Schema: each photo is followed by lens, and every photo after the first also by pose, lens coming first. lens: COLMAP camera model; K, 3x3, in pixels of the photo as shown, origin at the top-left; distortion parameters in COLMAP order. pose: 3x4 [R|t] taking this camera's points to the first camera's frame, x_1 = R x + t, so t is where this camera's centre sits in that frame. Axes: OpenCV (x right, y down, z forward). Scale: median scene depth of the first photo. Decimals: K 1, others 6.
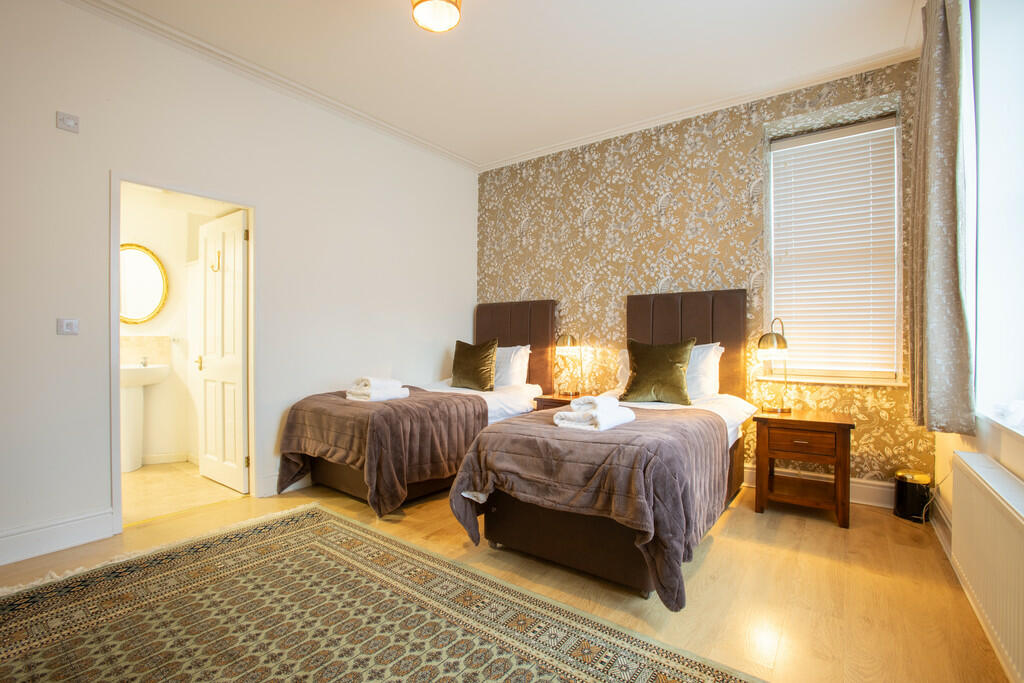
lens RADIAL K [[465.6, 0, 496.1], [0, 465.6, 339.5], [0, 0, 1]] dist [-0.058232, 0.015131]
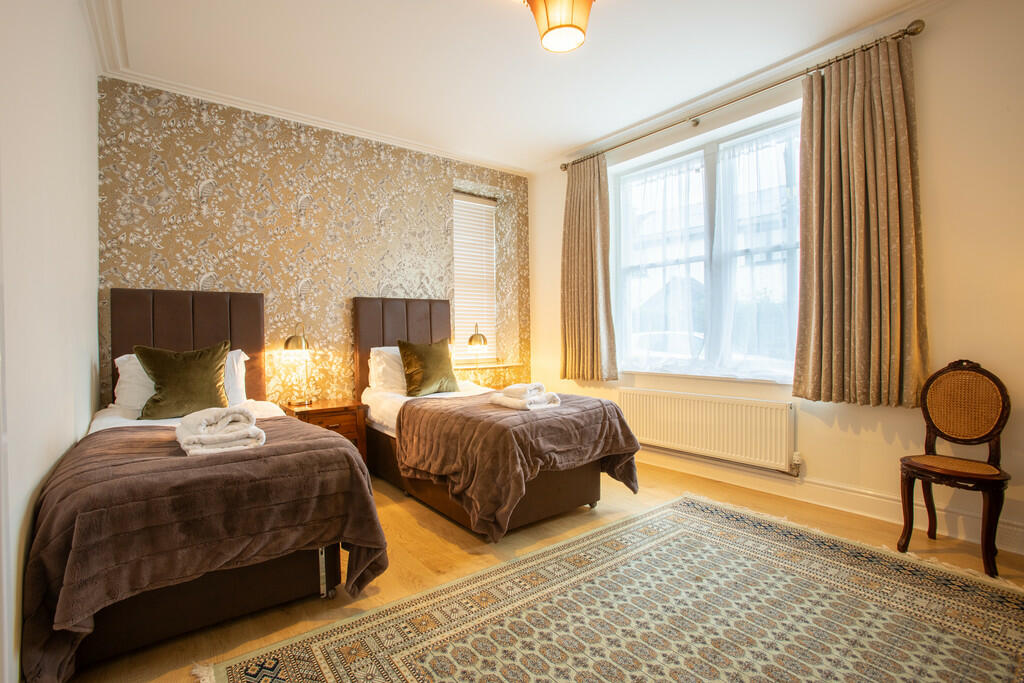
lens RADIAL K [[456.9, 0, 509.7], [0, 456.9, 353.9], [0, 0, 1]] dist [-0.126882, 0.054770]
pose [[0.264021, -0.039854, 0.963693, -0.463591], [0.015145, 0.999194, 0.037173, -0.001788], [-0.964398, 0.004780, 0.264412, 0.340938]]
